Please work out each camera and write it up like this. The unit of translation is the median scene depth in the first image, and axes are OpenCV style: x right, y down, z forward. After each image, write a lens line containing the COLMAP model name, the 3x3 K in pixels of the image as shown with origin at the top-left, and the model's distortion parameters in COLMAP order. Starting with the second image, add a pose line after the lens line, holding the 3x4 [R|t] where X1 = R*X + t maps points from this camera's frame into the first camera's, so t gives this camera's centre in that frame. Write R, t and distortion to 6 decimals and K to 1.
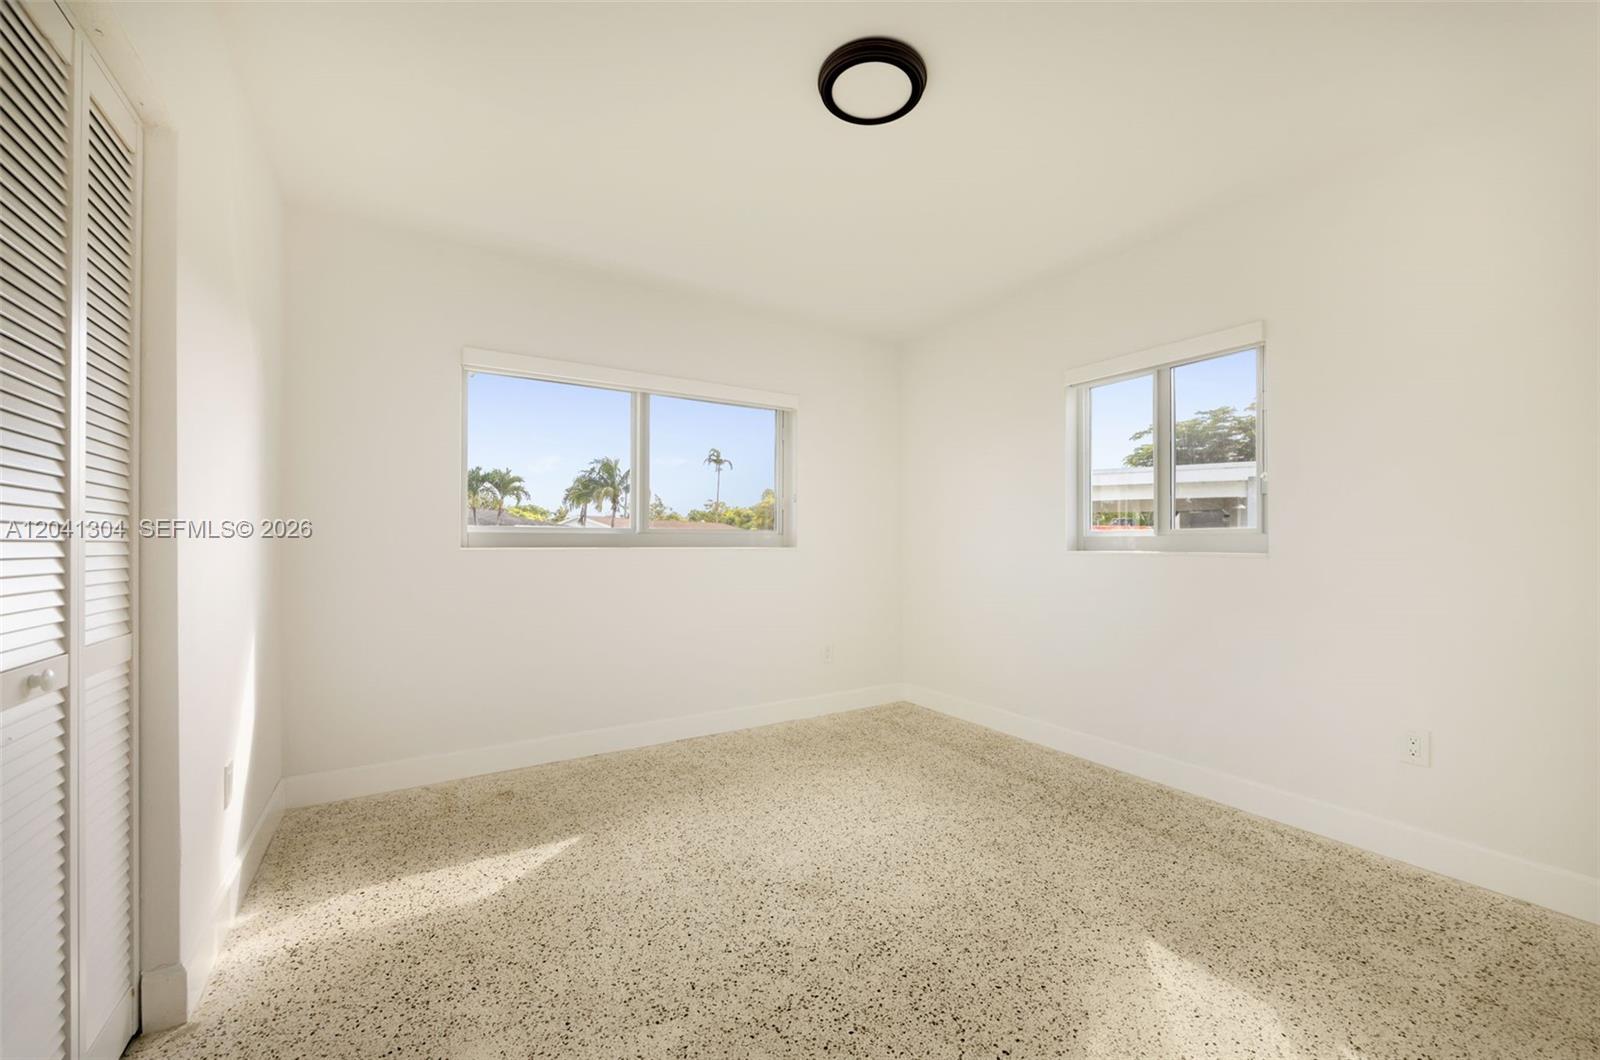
lens RADIAL K [[615.6, 0, 798.8], [0, 615.6, 534.1], [0, 0, 1]] dist [-0.003697, 0.000495]
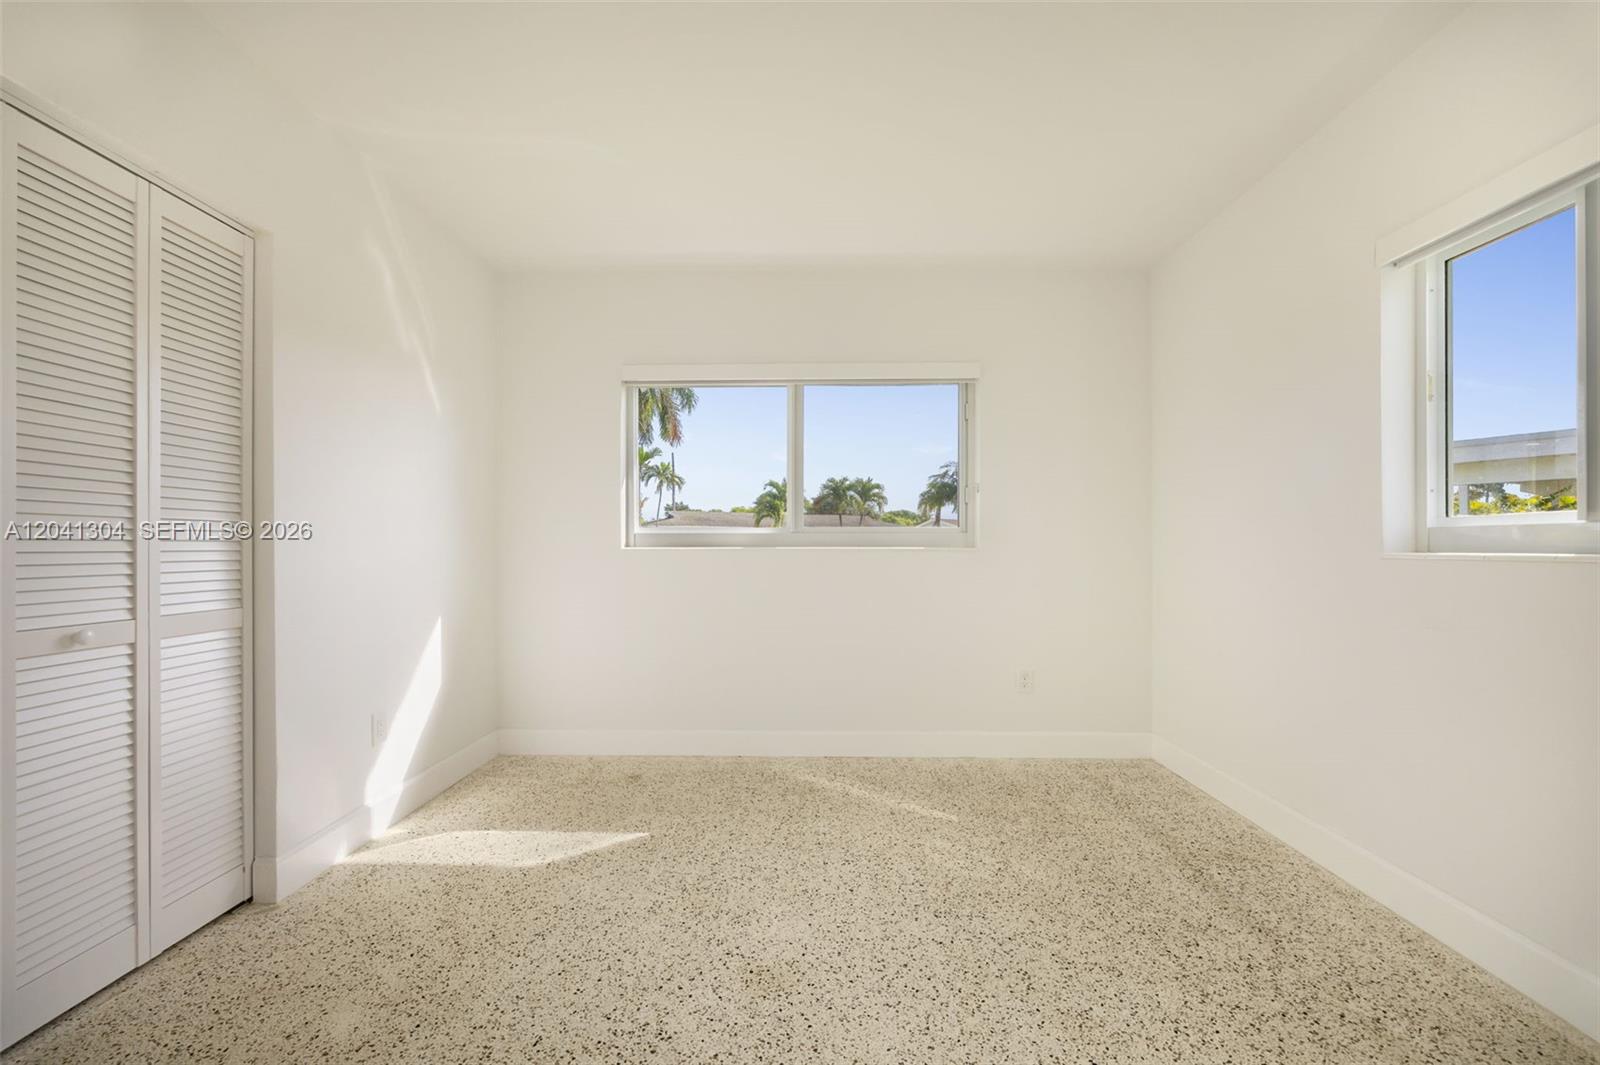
lens RADIAL K [[615.6, 0, 798.9], [0, 615.6, 547.2], [0, 0, 1]] dist [-0.003697, 0.000495]
pose [[0.838247, -0.000526, -0.545290, 0.326494], [0.009949, 0.999848, 0.014330, 0.009563], [0.545199, -0.017437, 0.838125, 0.251689]]
